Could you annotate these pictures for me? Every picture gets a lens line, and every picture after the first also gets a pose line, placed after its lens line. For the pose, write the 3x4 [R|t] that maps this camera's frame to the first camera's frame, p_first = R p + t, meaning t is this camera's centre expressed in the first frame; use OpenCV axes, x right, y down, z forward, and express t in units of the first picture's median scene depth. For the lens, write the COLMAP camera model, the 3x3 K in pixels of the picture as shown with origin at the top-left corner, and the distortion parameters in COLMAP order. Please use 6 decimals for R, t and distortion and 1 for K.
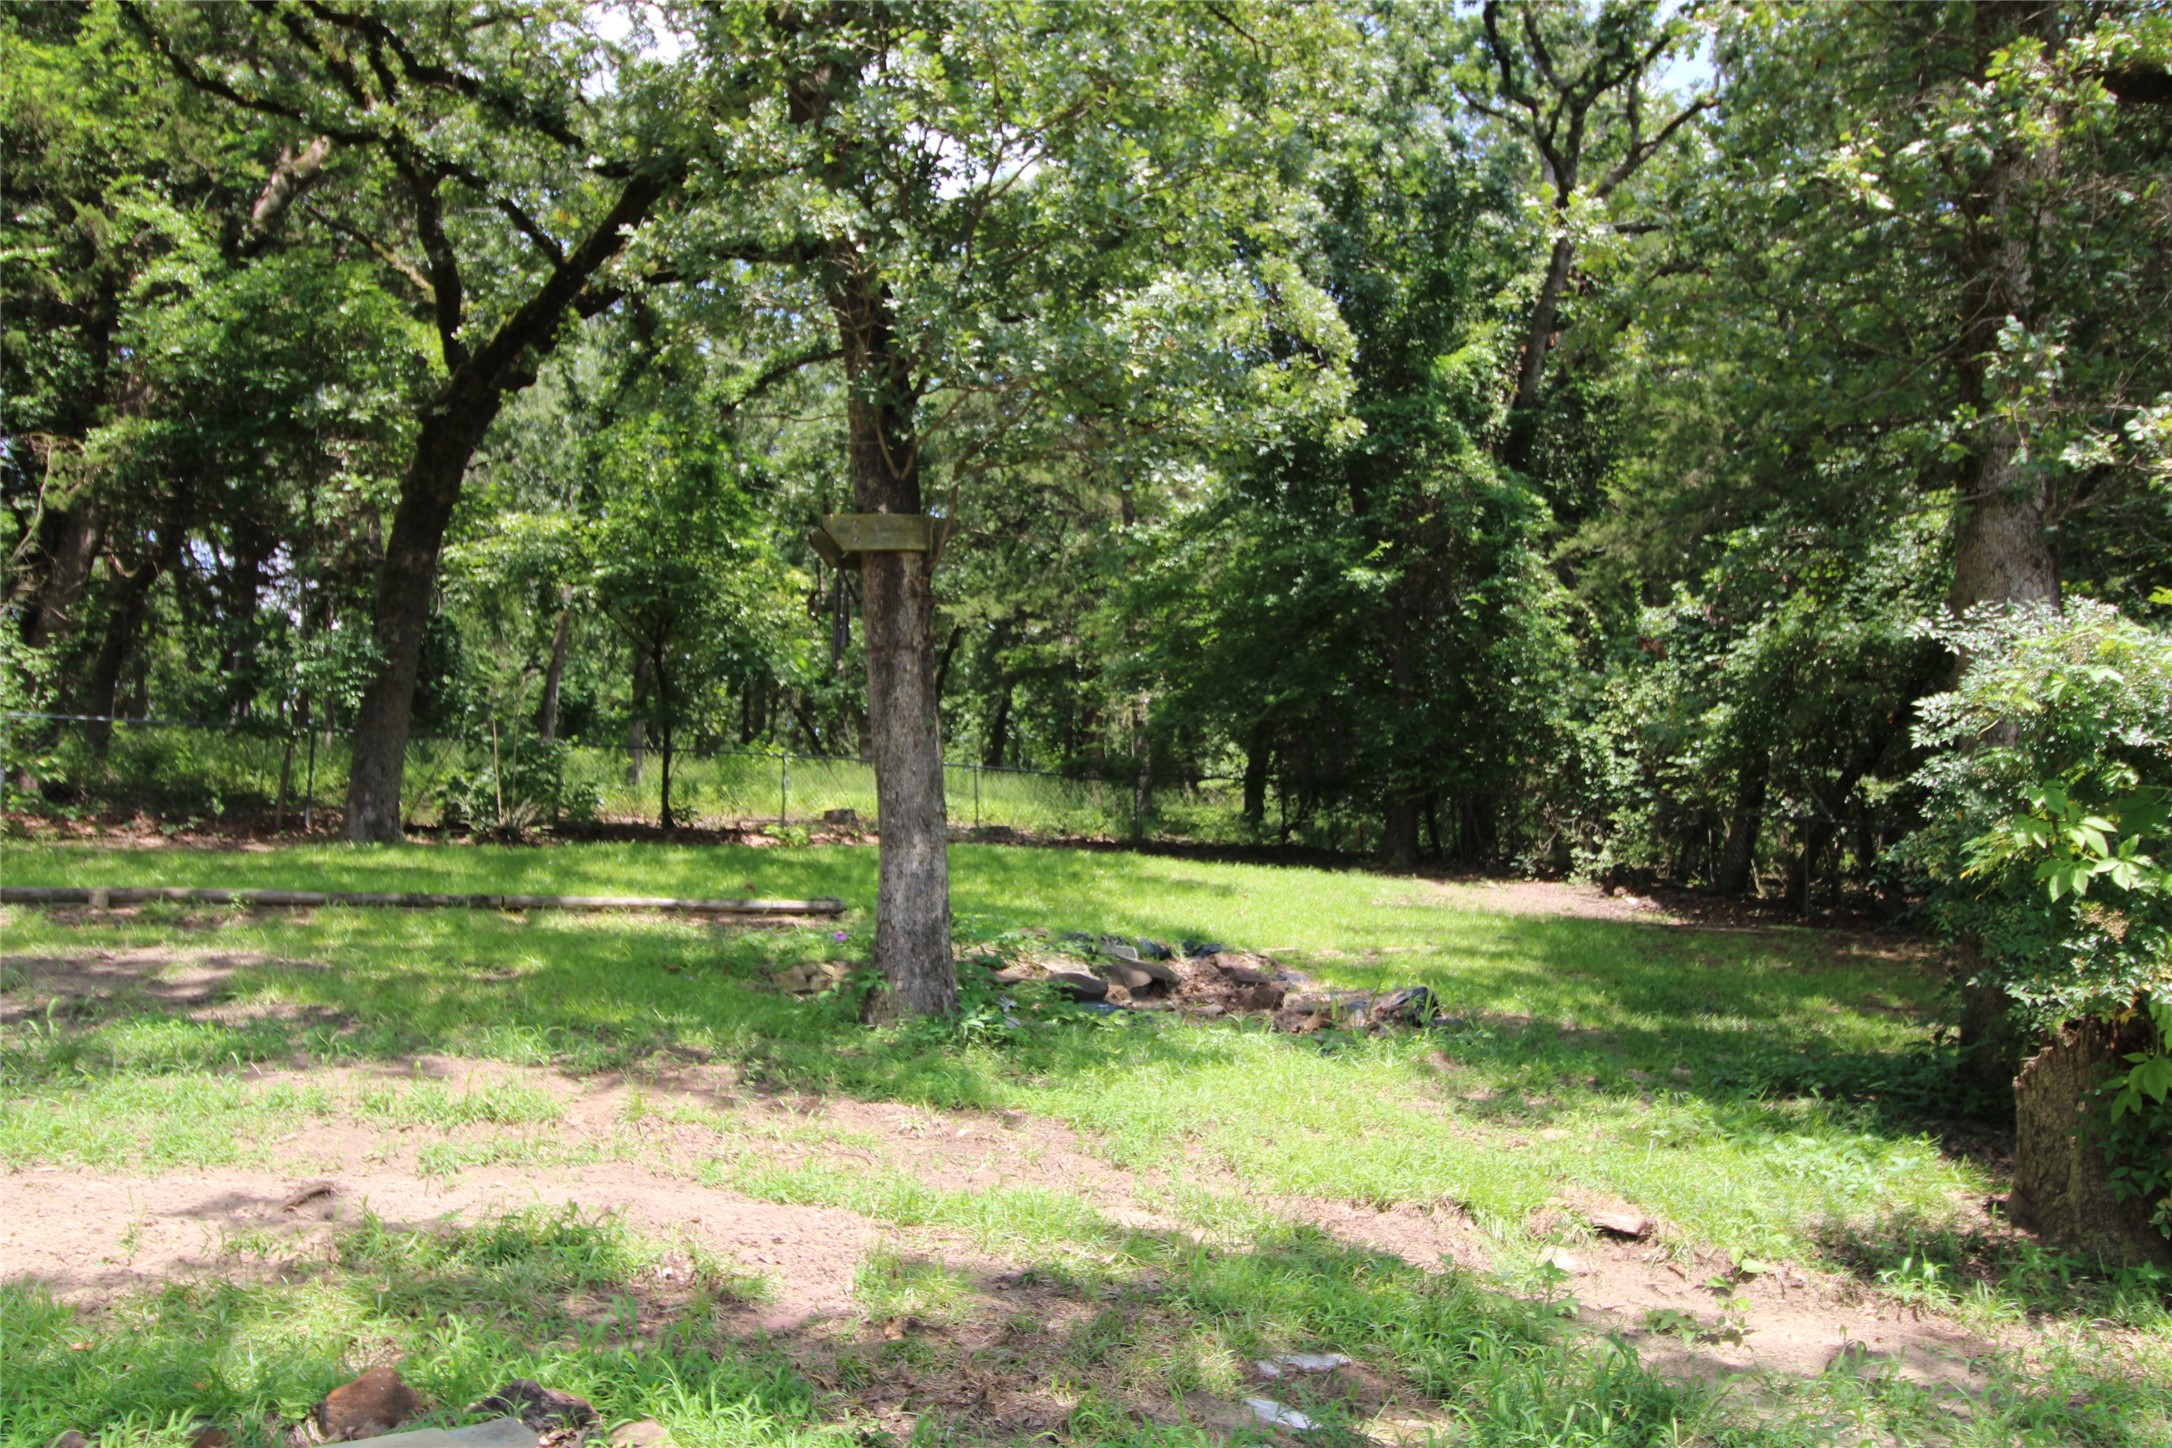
lens RADIAL K [[1735.0, 0, 1086.0], [0, 1735.0, 724.0], [0, 0, 1]] dist [-0.001159, -0.000983]
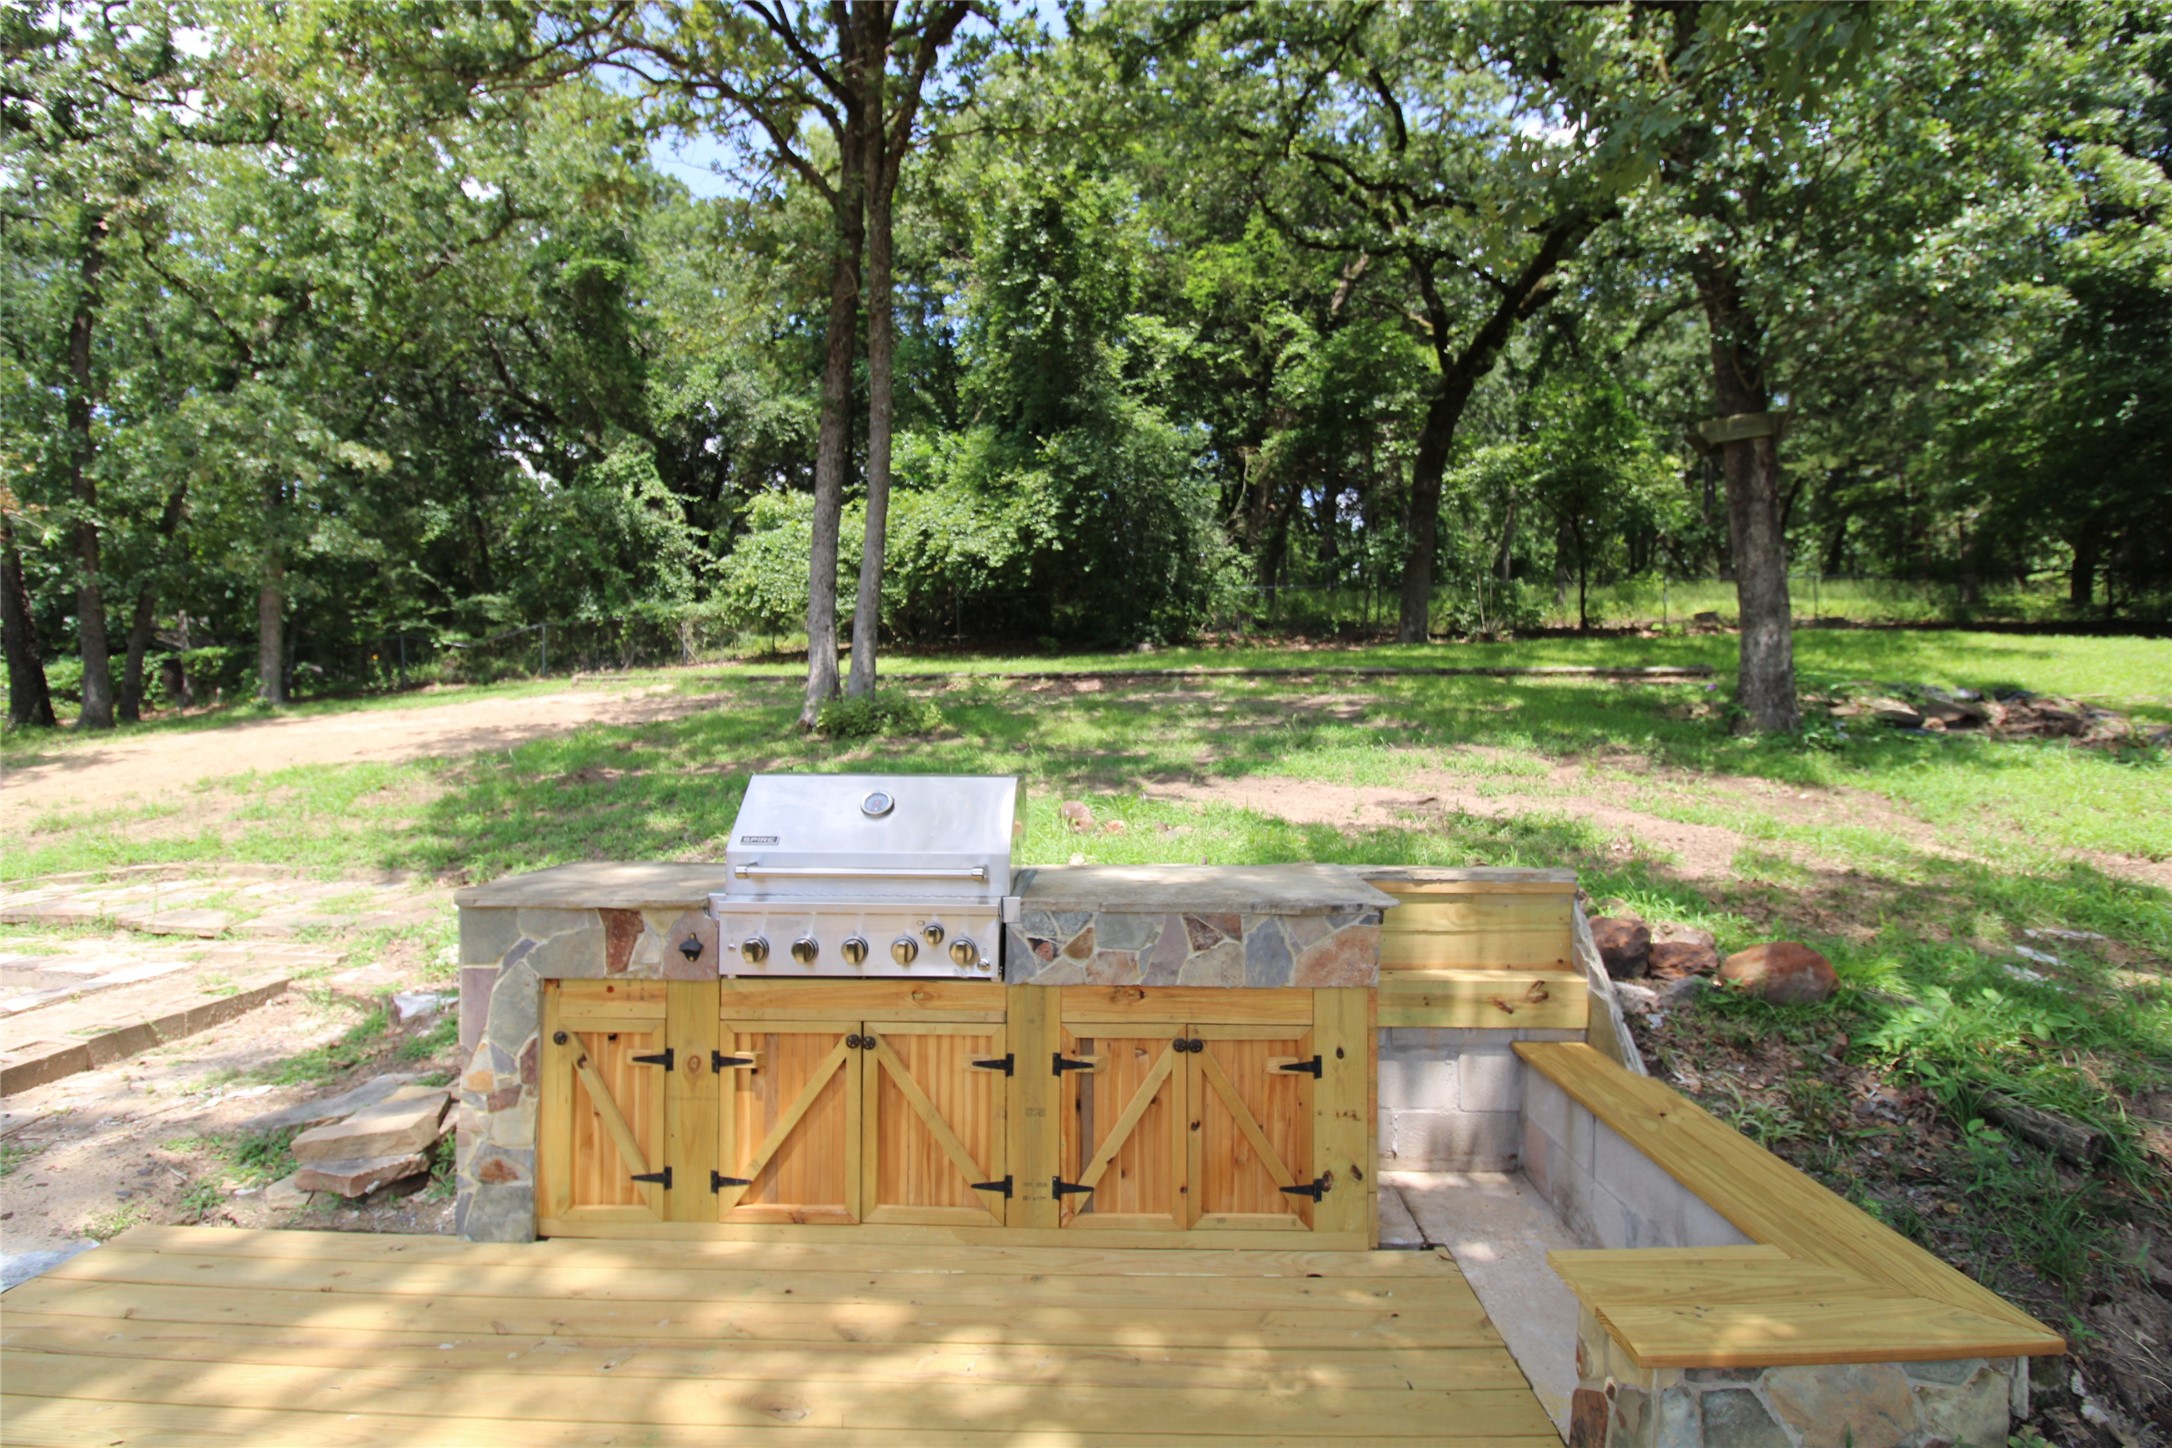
lens RADIAL K [[1015.7, 0, 1089.8], [0, 1015.7, 708.2], [0, 0, 1]] dist [0.002229, -0.013944]
pose [[0.773768, 0.000121, -0.633470, 0.004367], [0.081433, 0.991684, 0.099658, 0.000869], [0.628214, -0.128698, 0.767323, -0.046997]]
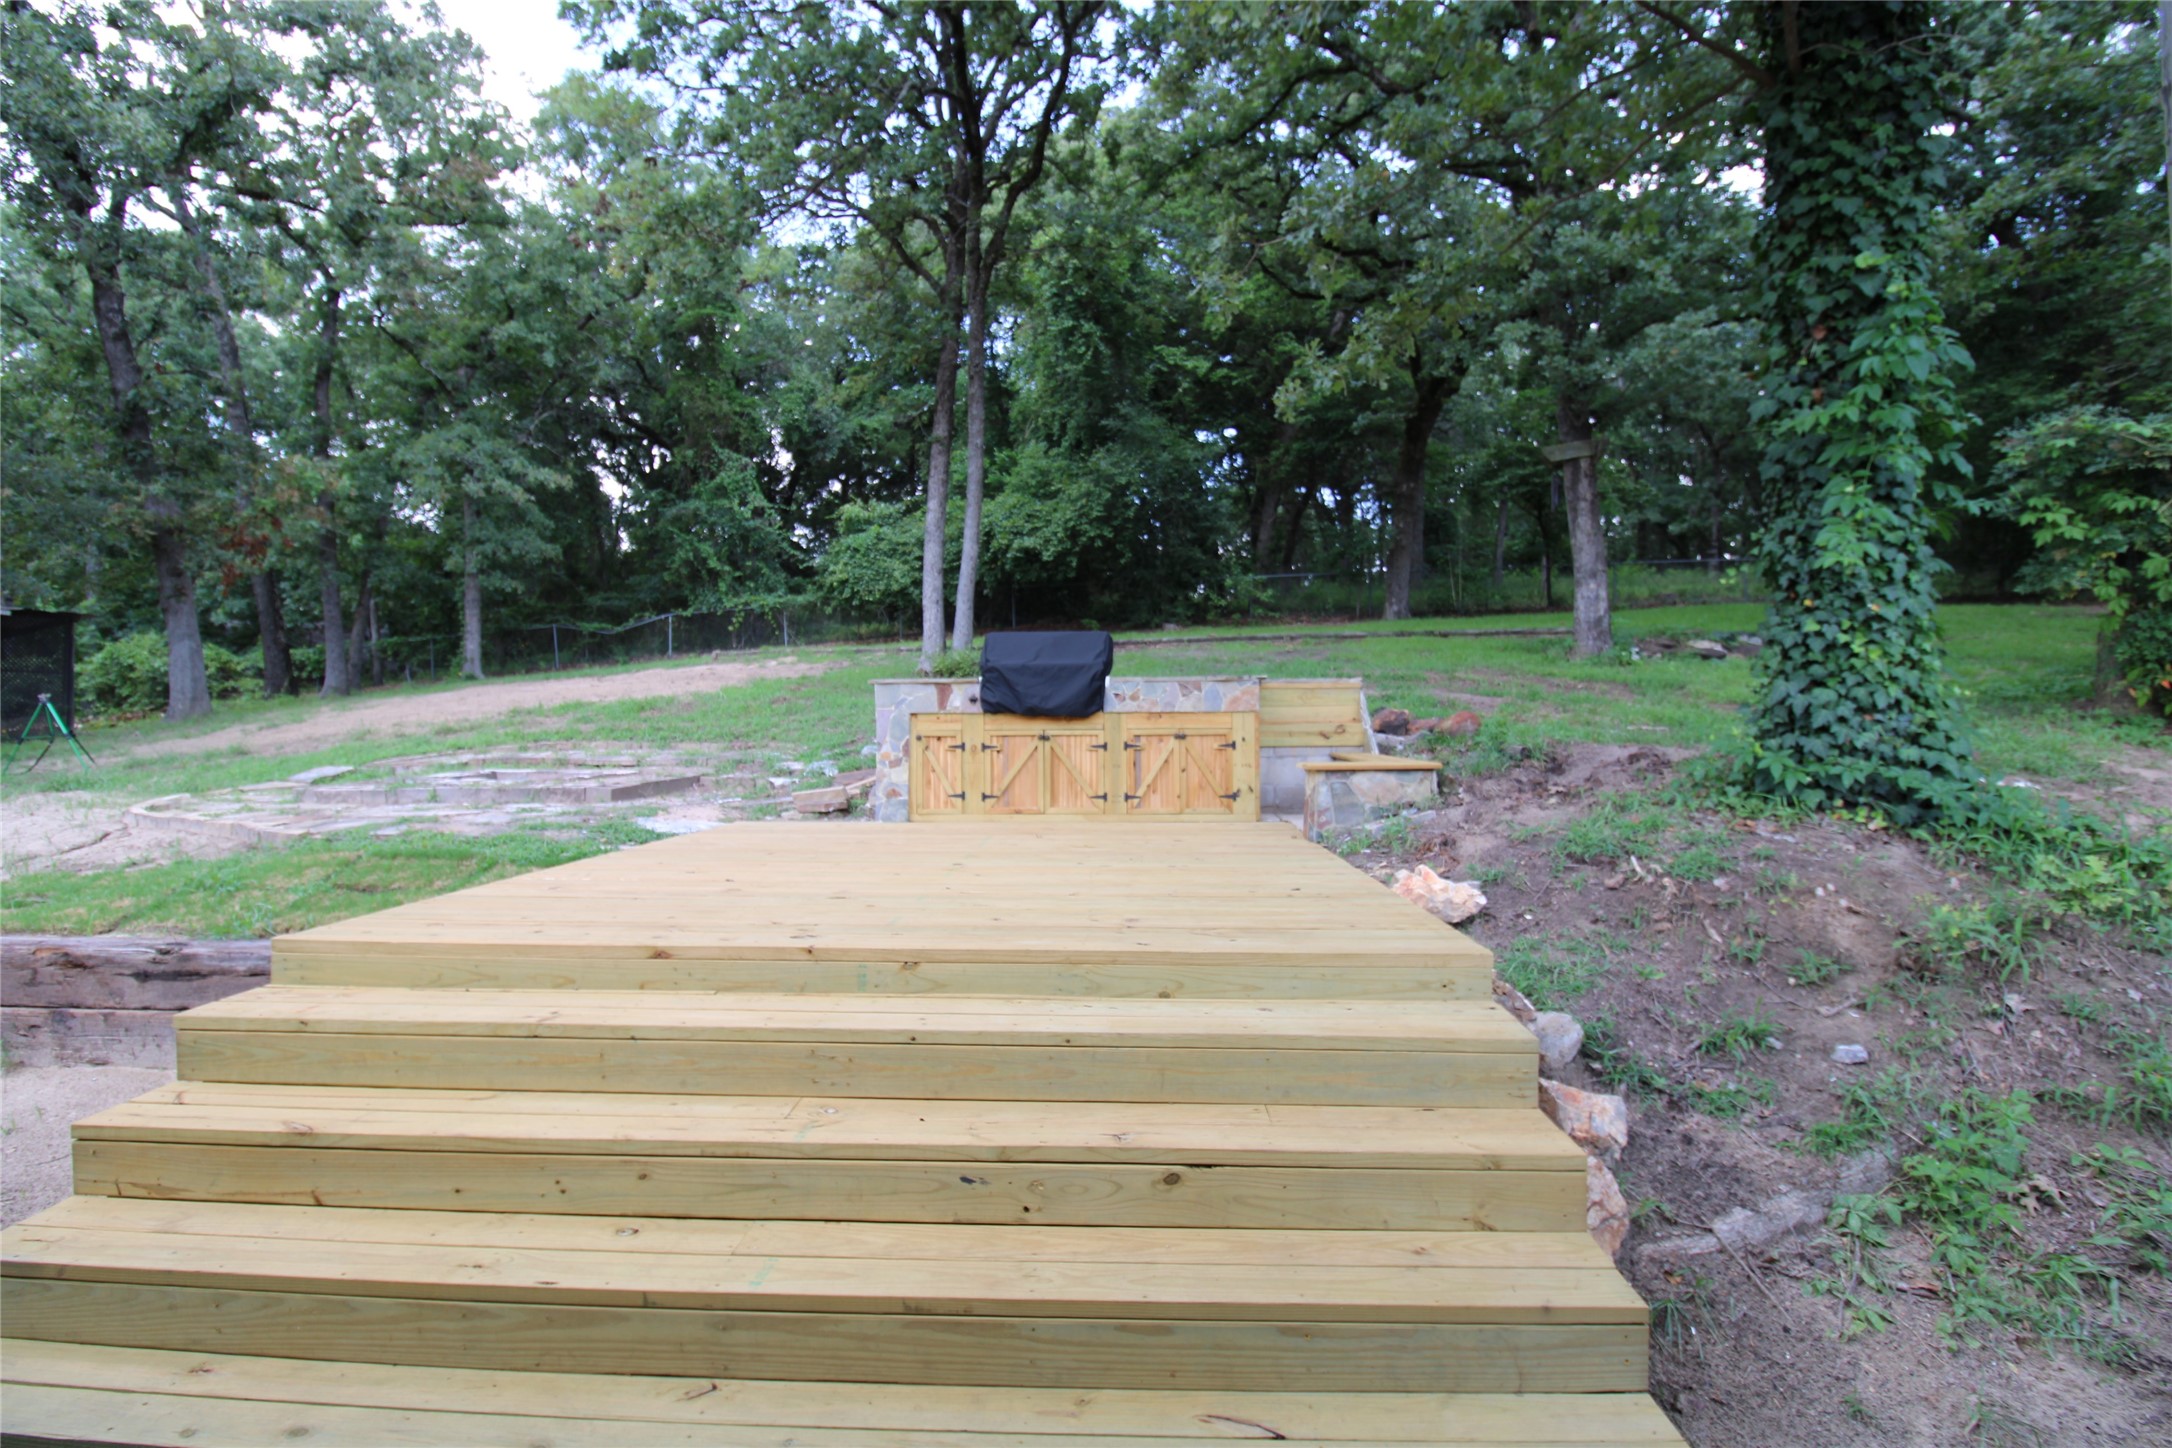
lens RADIAL K [[1015.7, 0, 1089.8], [0, 1015.7, 708.2], [0, 0, 1]] dist [0.002229, -0.013944]
pose [[0.753816, -0.007543, -0.657042, 0.134979], [0.092902, 0.991113, 0.095208, 0.019081], [0.650485, -0.132810, 0.747818, -0.220417]]
